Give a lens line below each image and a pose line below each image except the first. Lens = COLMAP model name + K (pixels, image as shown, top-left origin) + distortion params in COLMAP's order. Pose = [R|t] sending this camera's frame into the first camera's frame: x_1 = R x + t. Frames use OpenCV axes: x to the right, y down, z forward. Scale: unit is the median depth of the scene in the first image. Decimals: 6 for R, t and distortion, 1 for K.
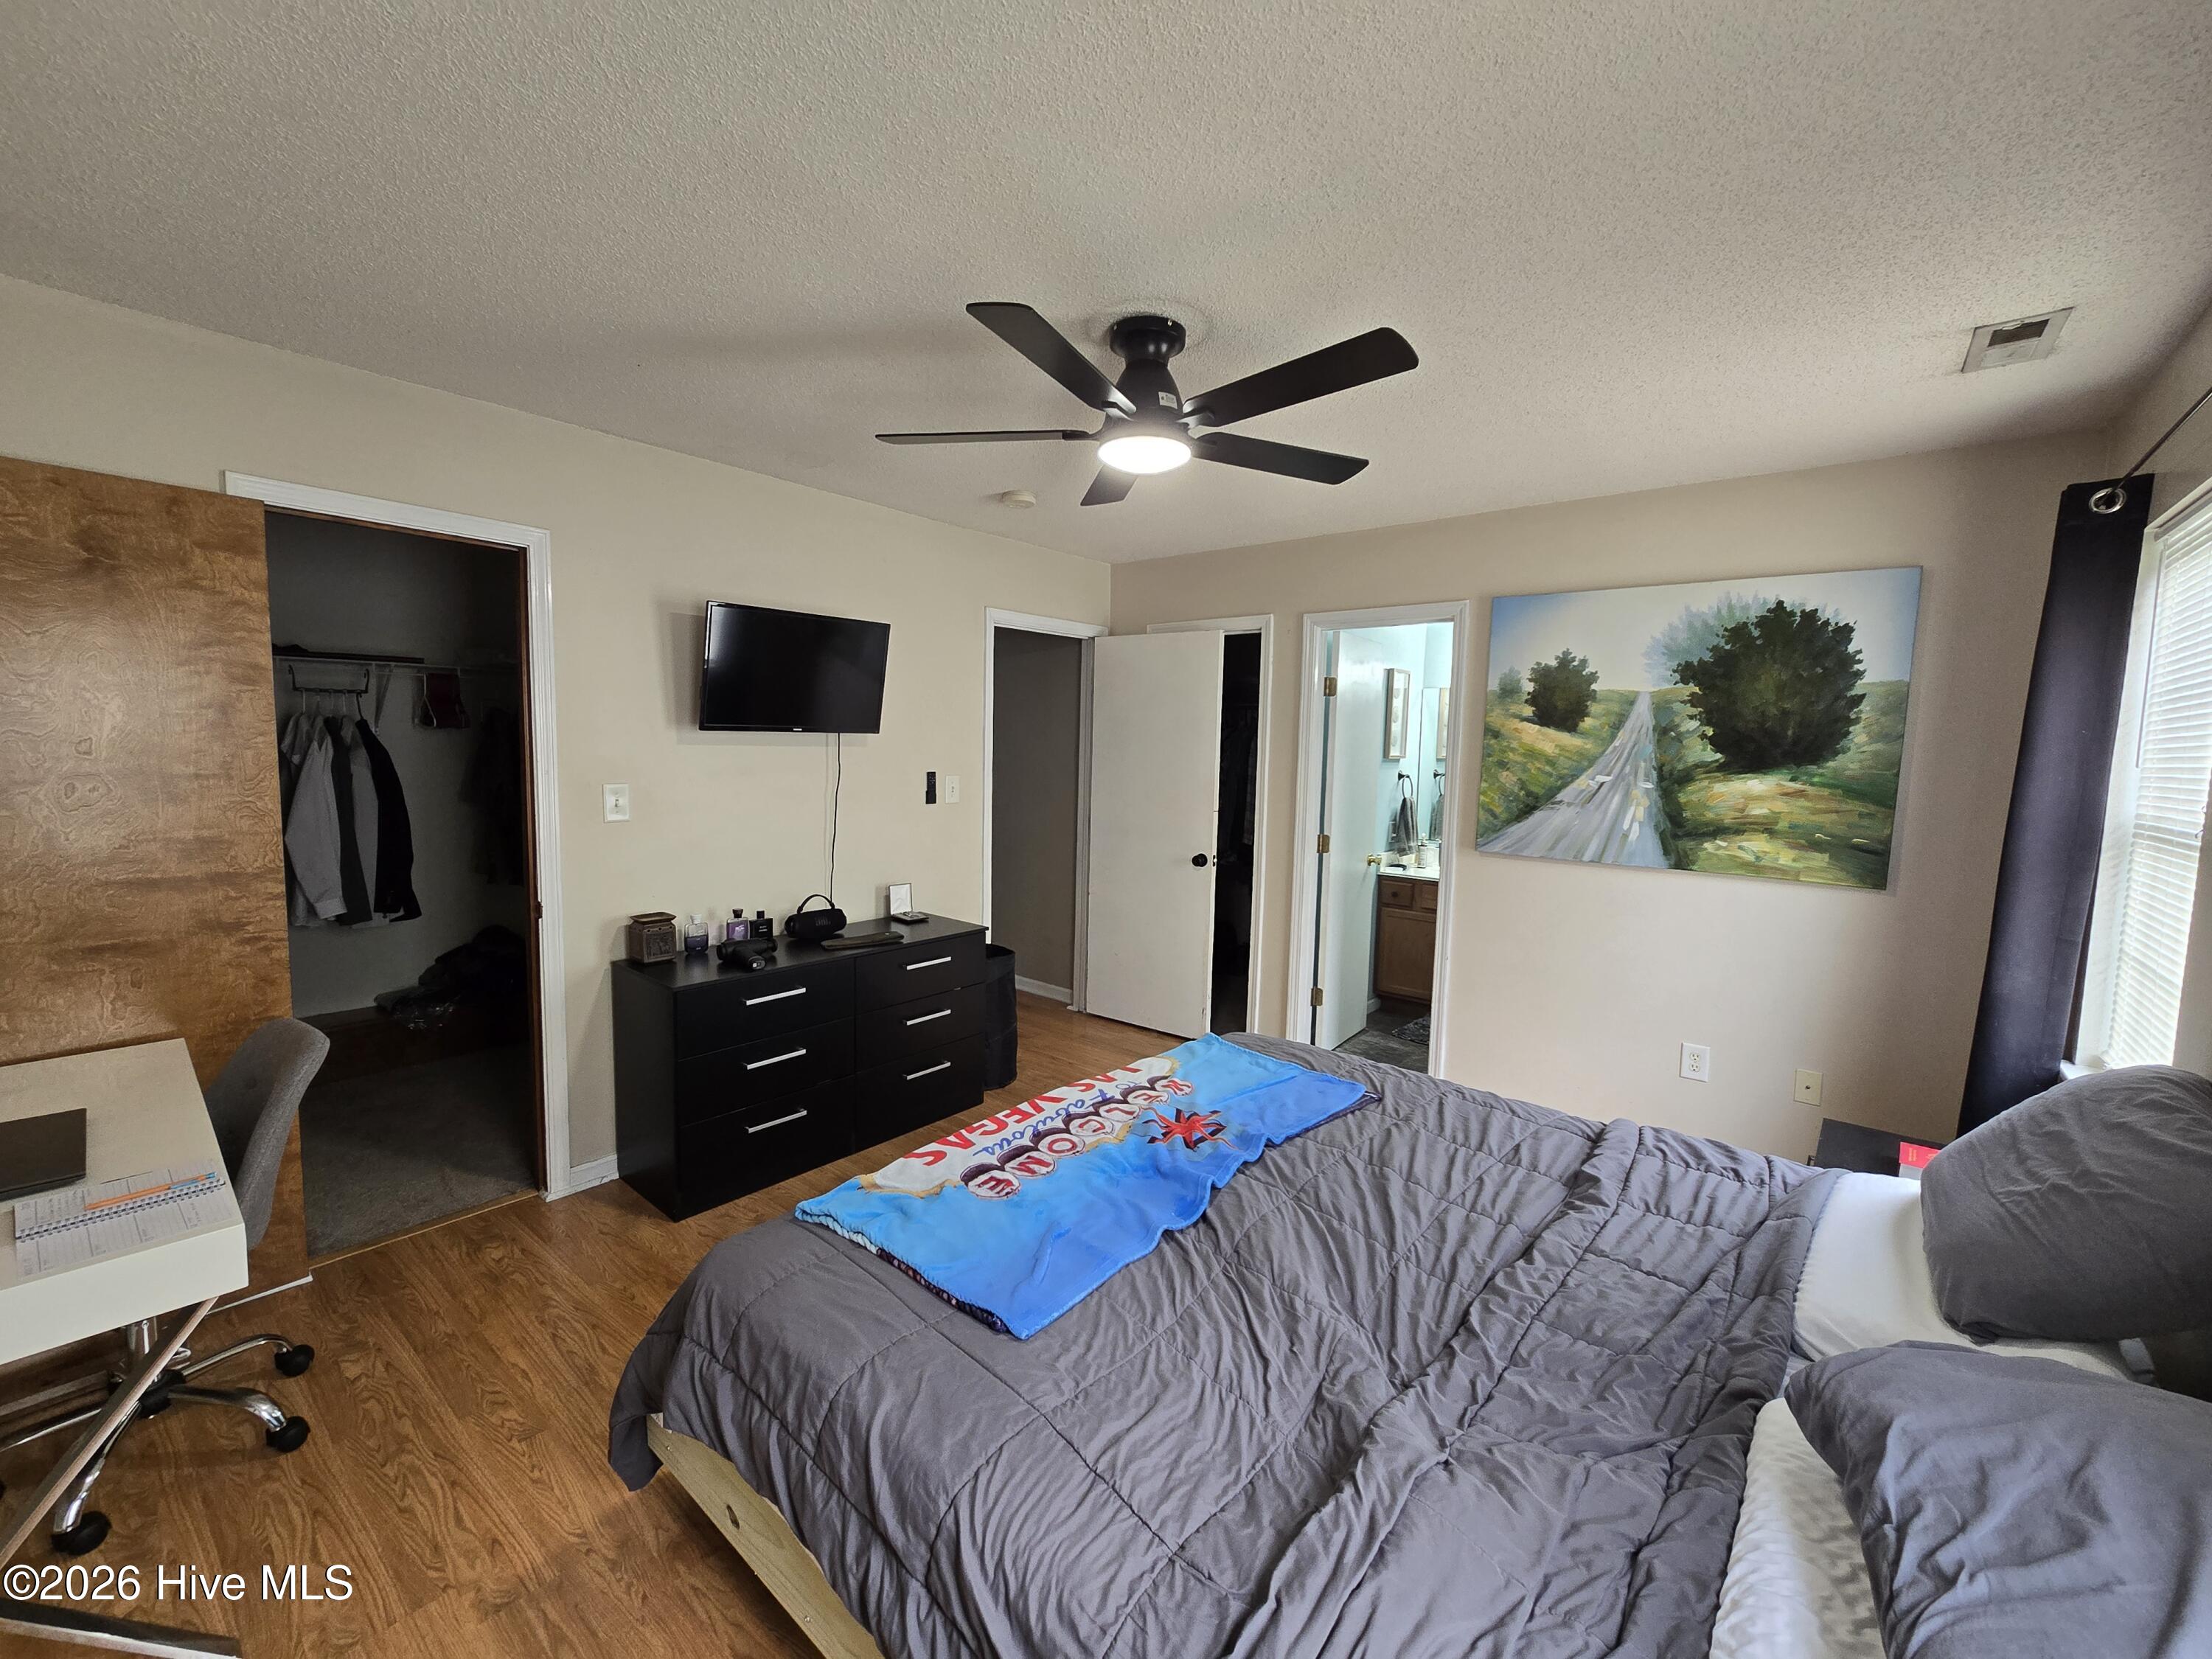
lens RADIAL K [[901.3, 0, 1093.2], [0, 901.3, 819.0], [0, 0, 1]] dist [0.006067, -0.004454]
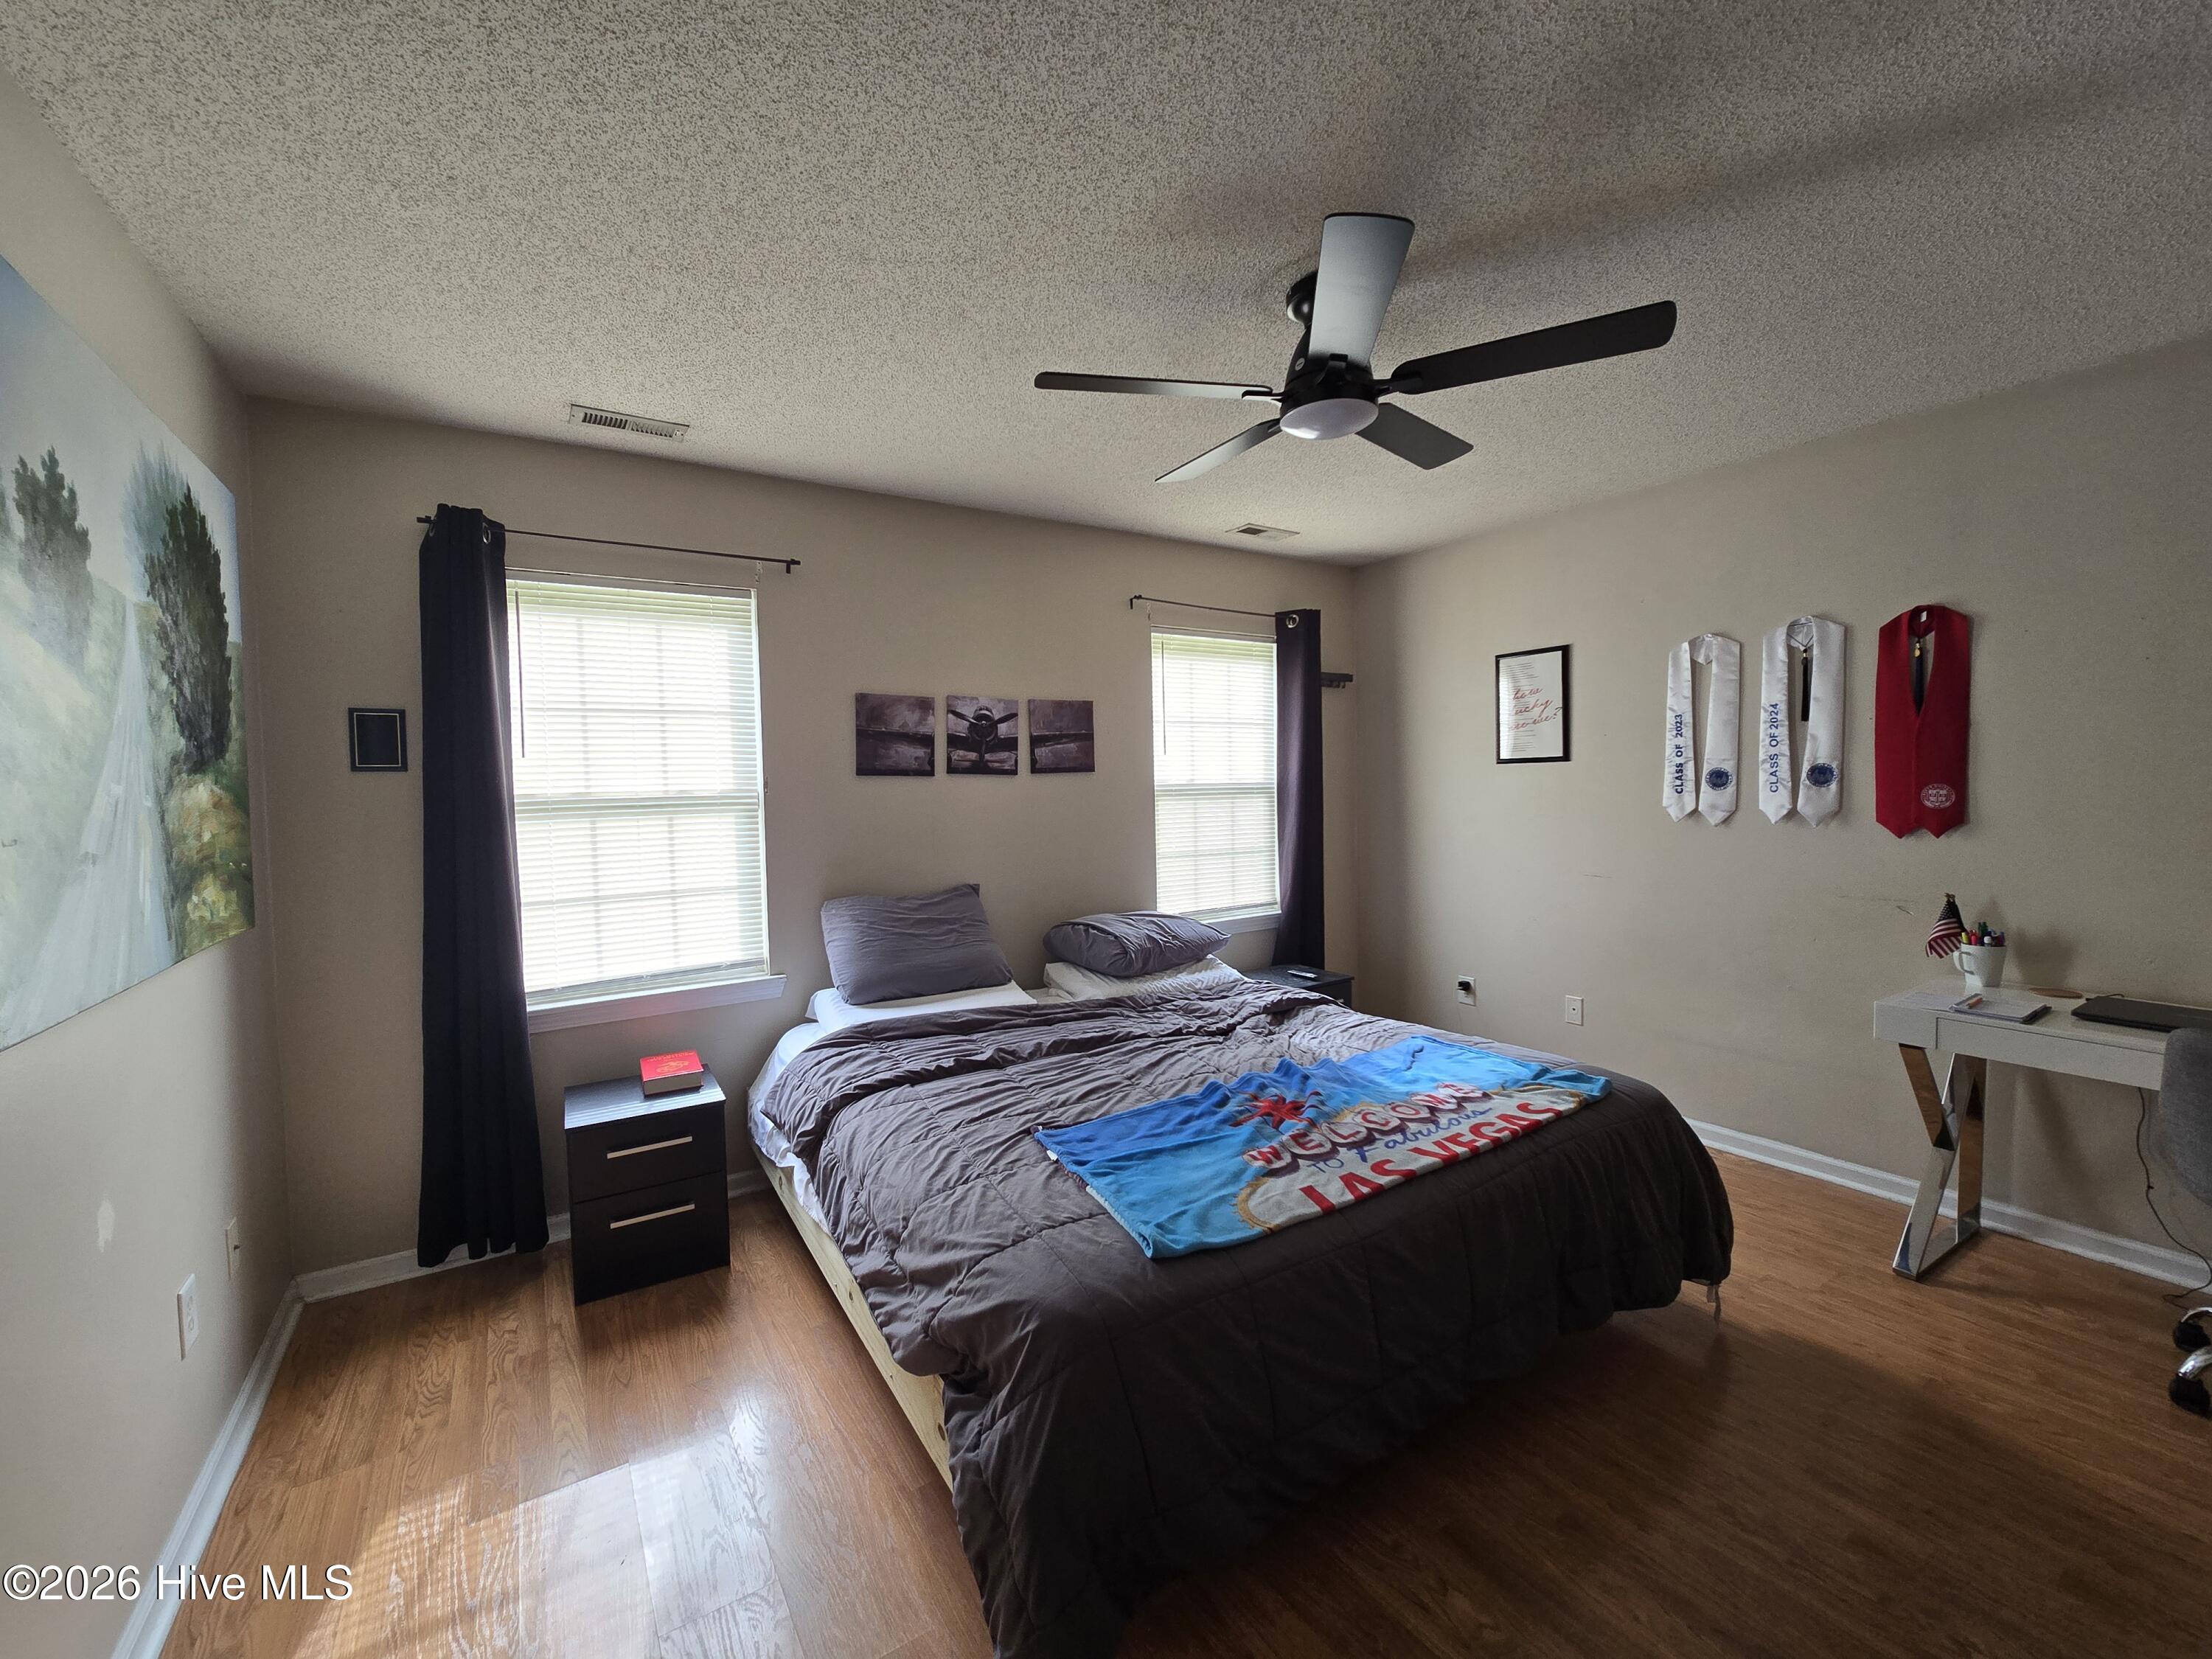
lens RADIAL K [[901.3, 0, 1093.2], [0, 901.3, 819.0], [0, 0, 1]] dist [0.006067, -0.004454]
pose [[-0.952241, -0.013796, 0.305035, -0.003000], [0.026762, 0.991364, 0.128382, -0.109459], [-0.304171, 0.130414, -0.943648, 1.863084]]
